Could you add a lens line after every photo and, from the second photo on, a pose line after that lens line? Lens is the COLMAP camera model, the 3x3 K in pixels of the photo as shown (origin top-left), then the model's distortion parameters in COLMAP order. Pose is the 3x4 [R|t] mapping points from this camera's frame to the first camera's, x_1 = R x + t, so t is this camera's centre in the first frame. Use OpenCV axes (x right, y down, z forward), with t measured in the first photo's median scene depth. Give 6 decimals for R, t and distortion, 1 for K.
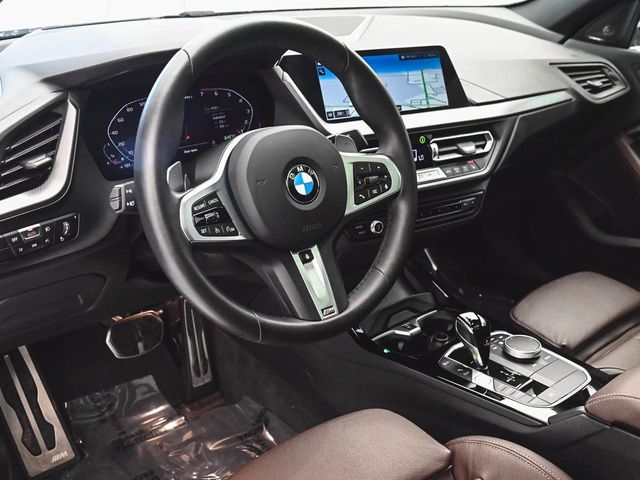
lens RADIAL K [[712.0, 0, 320.0], [0, 712.0, 240.0], [0, 0, 1]] dist [-0.012817, -0.003815]
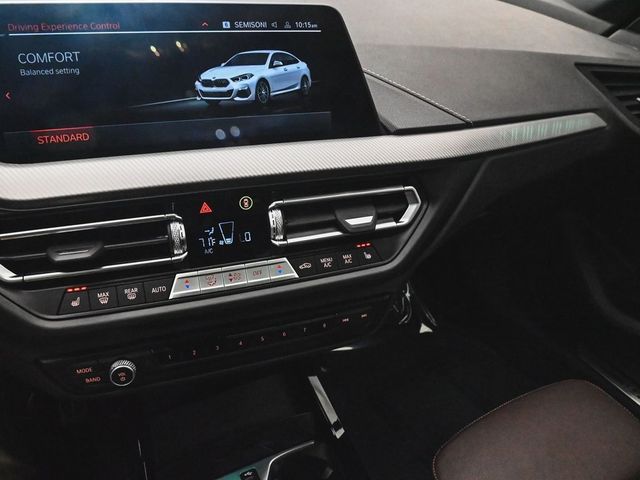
lens RADIAL K [[492.9, 0, 320.0], [0, 492.9, 240.0], [0, 0, 1]] dist [-0.044071, -0.001779]
pose [[0.974995, 0.127458, -0.182042, 0.246767], [-0.104625, 0.985980, 0.129986, -0.157642], [0.196057, -0.107689, 0.974661, 0.648781]]
